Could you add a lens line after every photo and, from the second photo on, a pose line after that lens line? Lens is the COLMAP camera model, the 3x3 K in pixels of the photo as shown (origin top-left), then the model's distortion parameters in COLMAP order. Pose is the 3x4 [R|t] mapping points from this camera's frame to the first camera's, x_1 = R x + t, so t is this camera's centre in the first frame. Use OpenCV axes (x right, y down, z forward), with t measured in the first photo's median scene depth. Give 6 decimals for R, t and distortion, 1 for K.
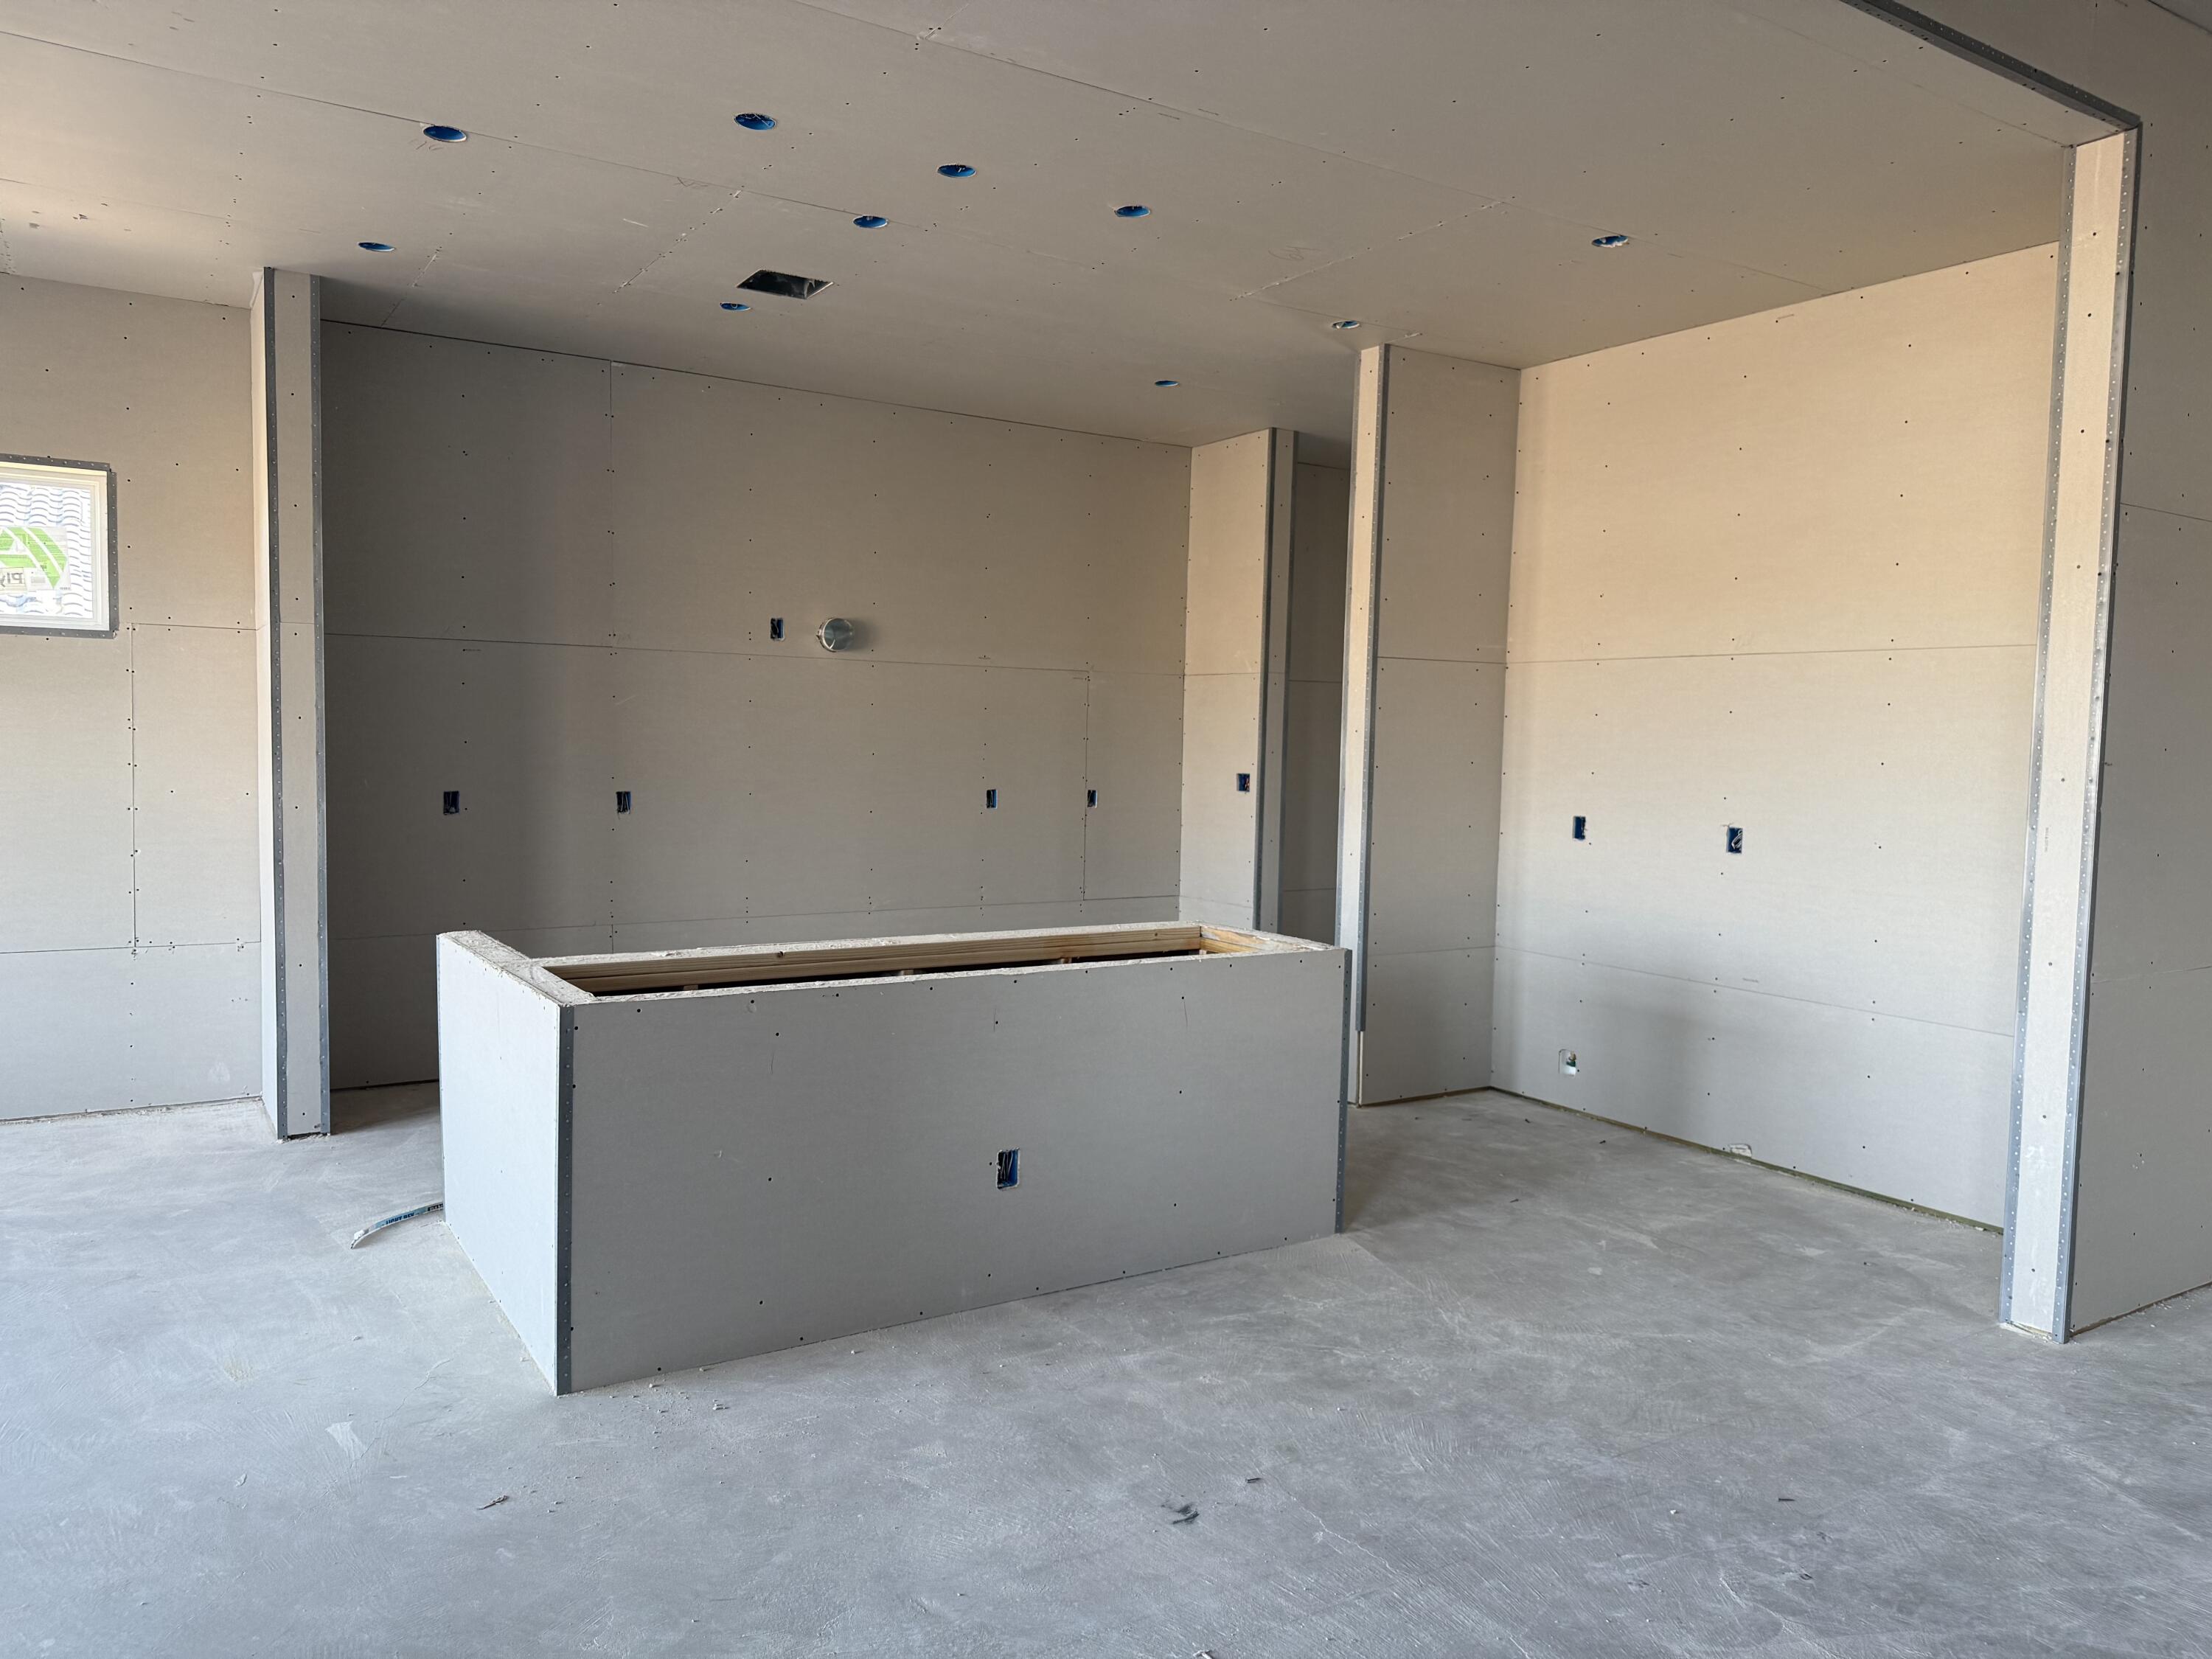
lens RADIAL K [[1523.3, 0, 1106.0], [0, 1523.3, 829.5], [0, 0, 1]] dist [0.112061, -0.168349]
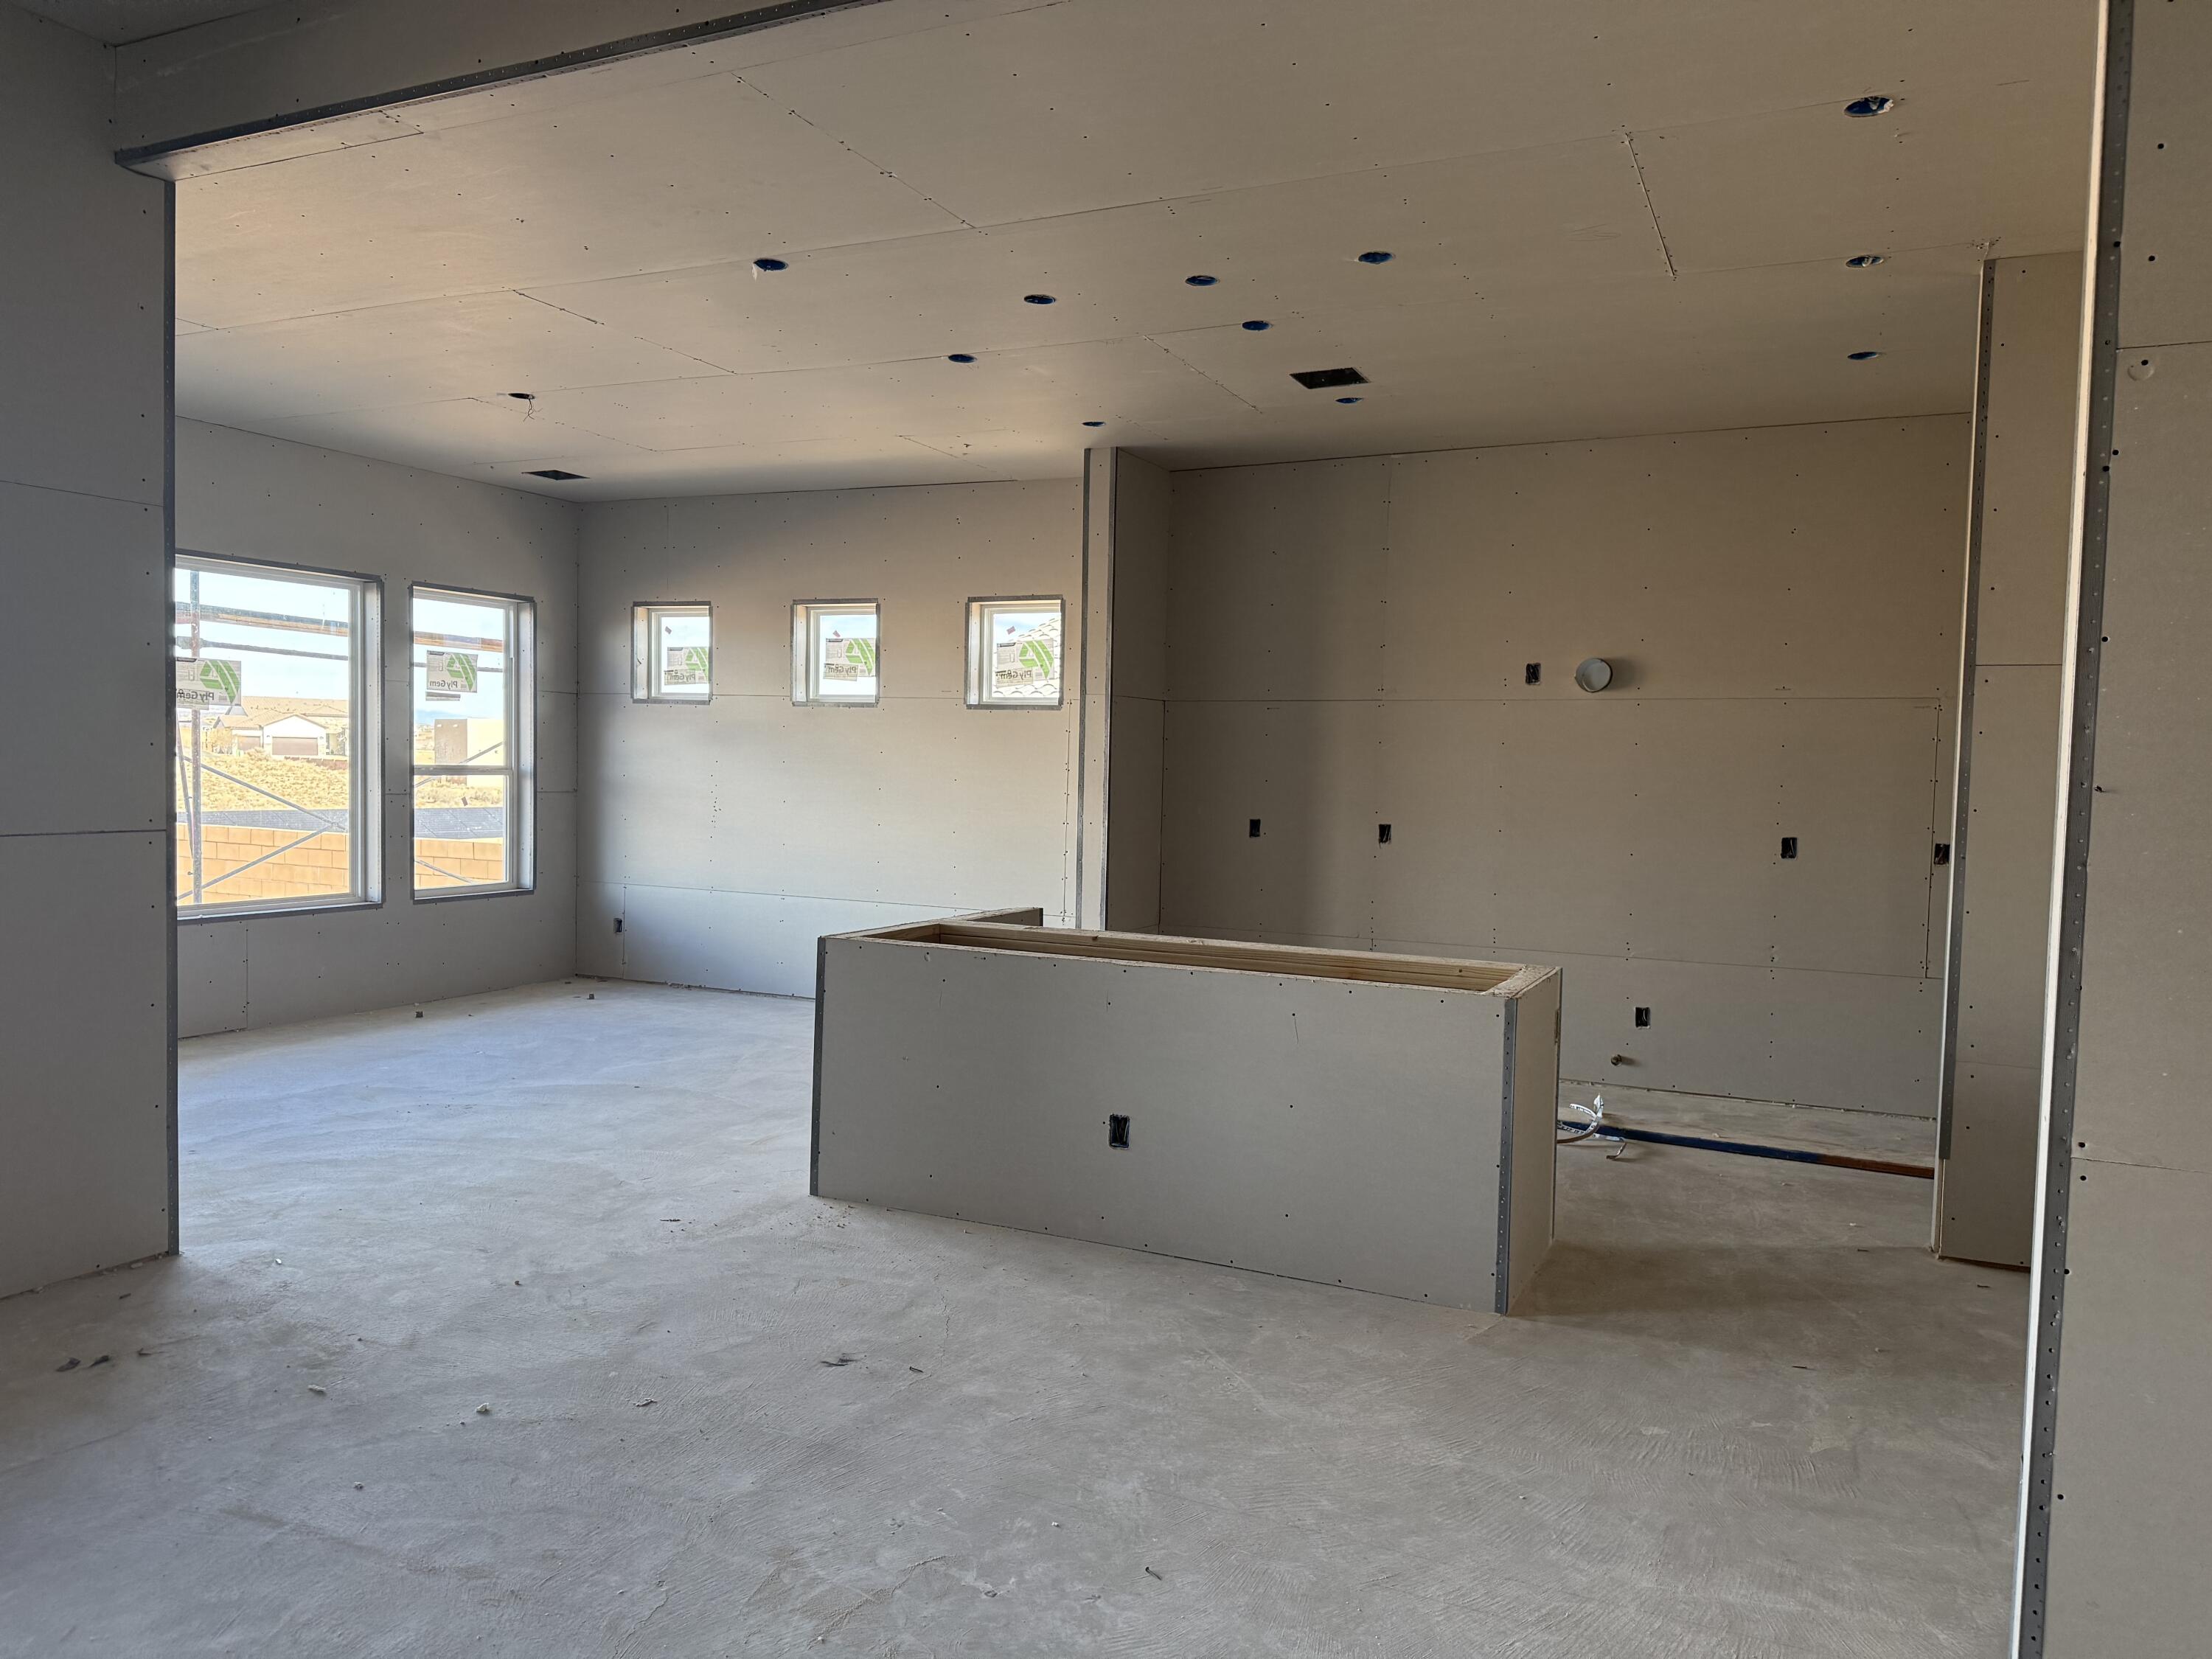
lens RADIAL K [[1523.3, 0, 1106.0], [0, 1523.3, 829.5], [0, 0, 1]] dist [0.112061, -0.168349]
pose [[0.538958, 0.025794, -0.841938, 0.720598], [-0.061729, 0.998053, -0.008938, 0.002771], [0.840068, 0.056789, 0.539501, 0.280958]]
